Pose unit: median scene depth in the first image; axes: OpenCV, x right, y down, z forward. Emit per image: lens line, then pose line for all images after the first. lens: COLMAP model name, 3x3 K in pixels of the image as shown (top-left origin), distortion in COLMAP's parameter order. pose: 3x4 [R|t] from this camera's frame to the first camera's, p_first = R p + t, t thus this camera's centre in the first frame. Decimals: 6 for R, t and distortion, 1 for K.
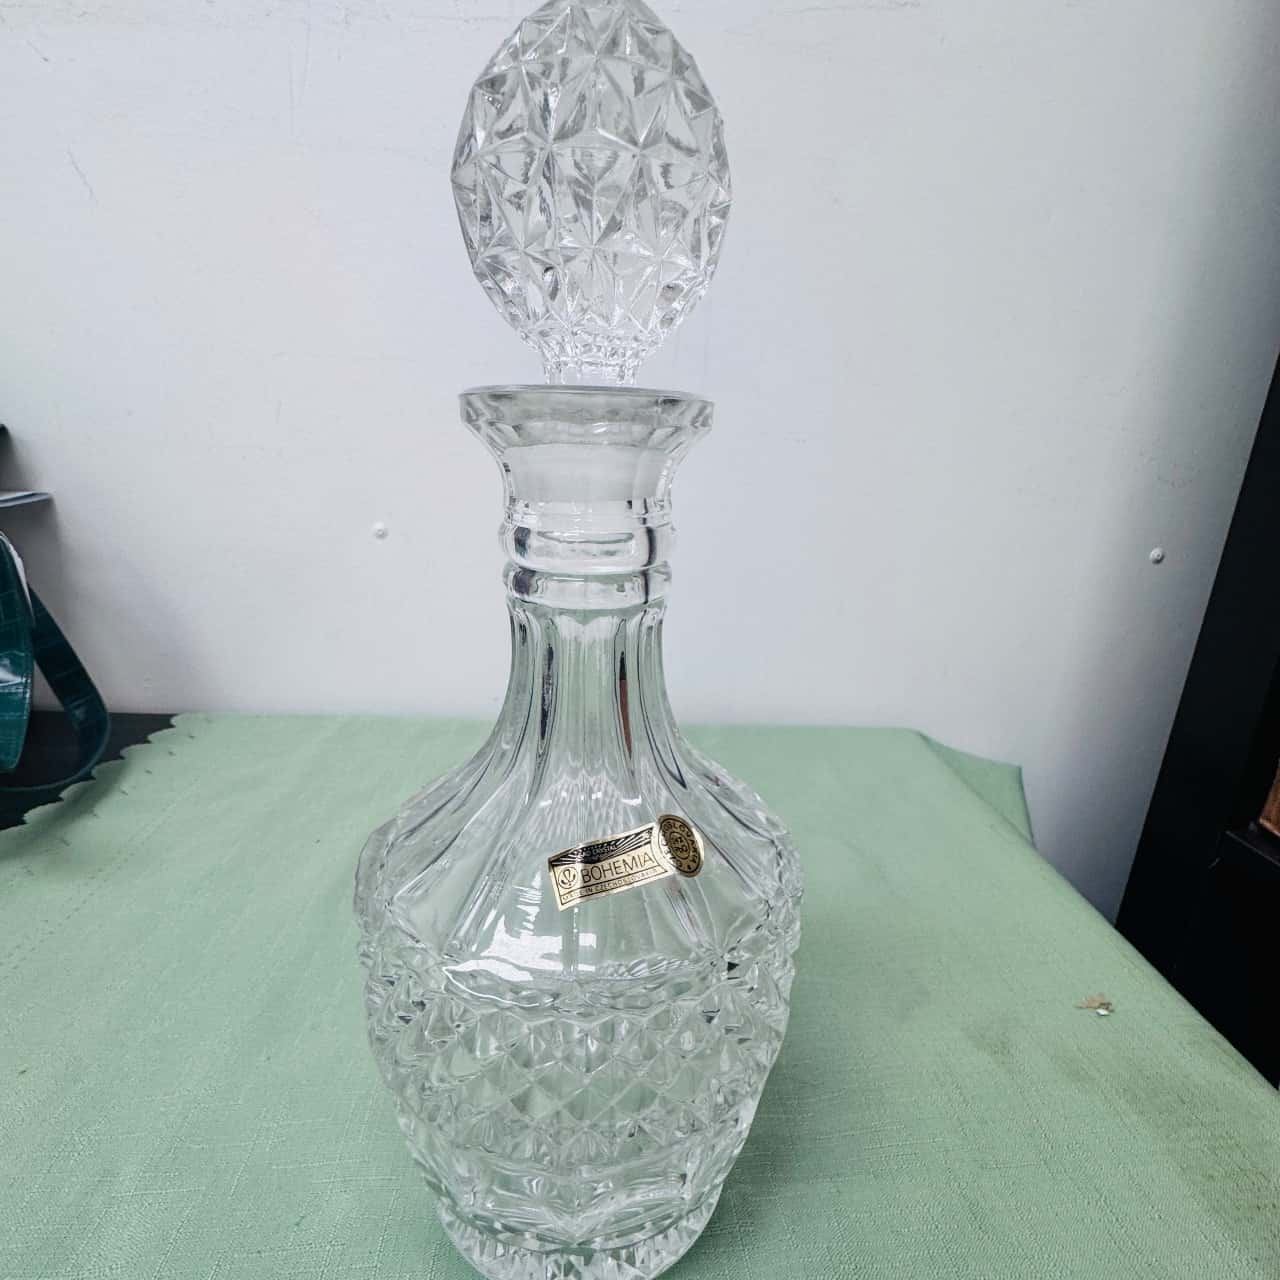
lens RADIAL K [[697.6, 0, 636.9], [0, 697.6, 635.8], [0, 0, 1]] dist [-0.004648, -0.000260]
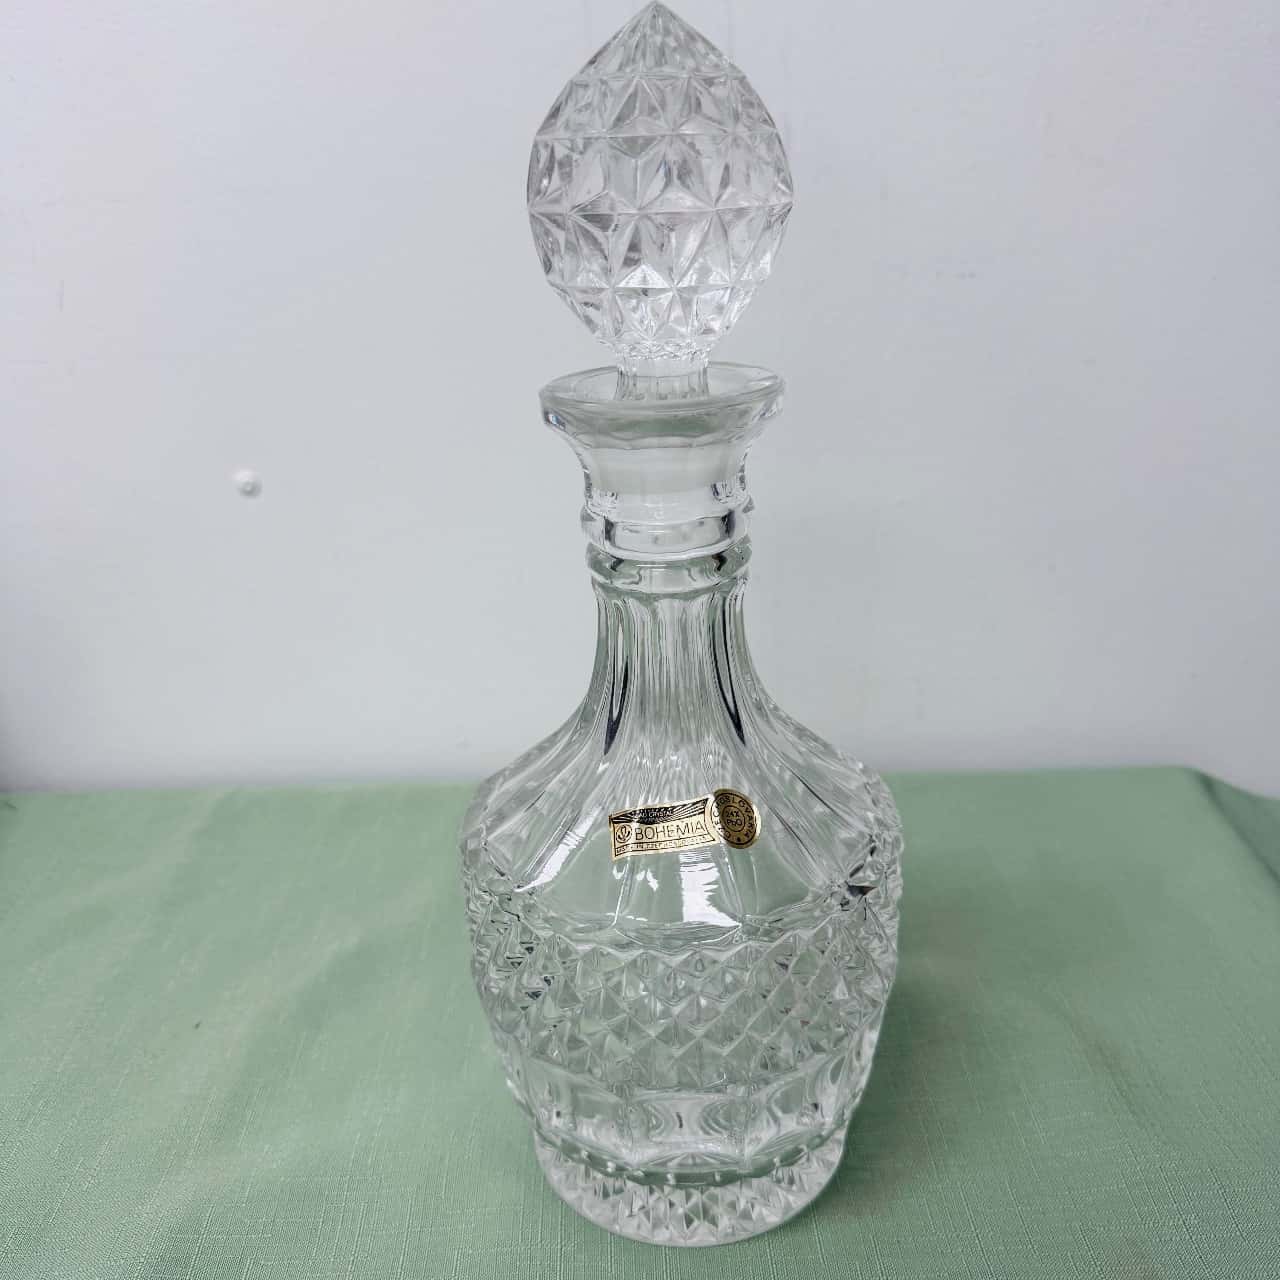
lens RADIAL K [[1255.7, 0, 595.0], [0, 1255.7, 642.7], [0, 0, 1]] dist [0.125836, -0.294875]
pose [[0.938410, 0.064360, -0.339477, 0.503620], [-0.021304, 0.991407, 0.129066, -0.208091], [0.344867, -0.113885, 0.931717, -0.829546]]
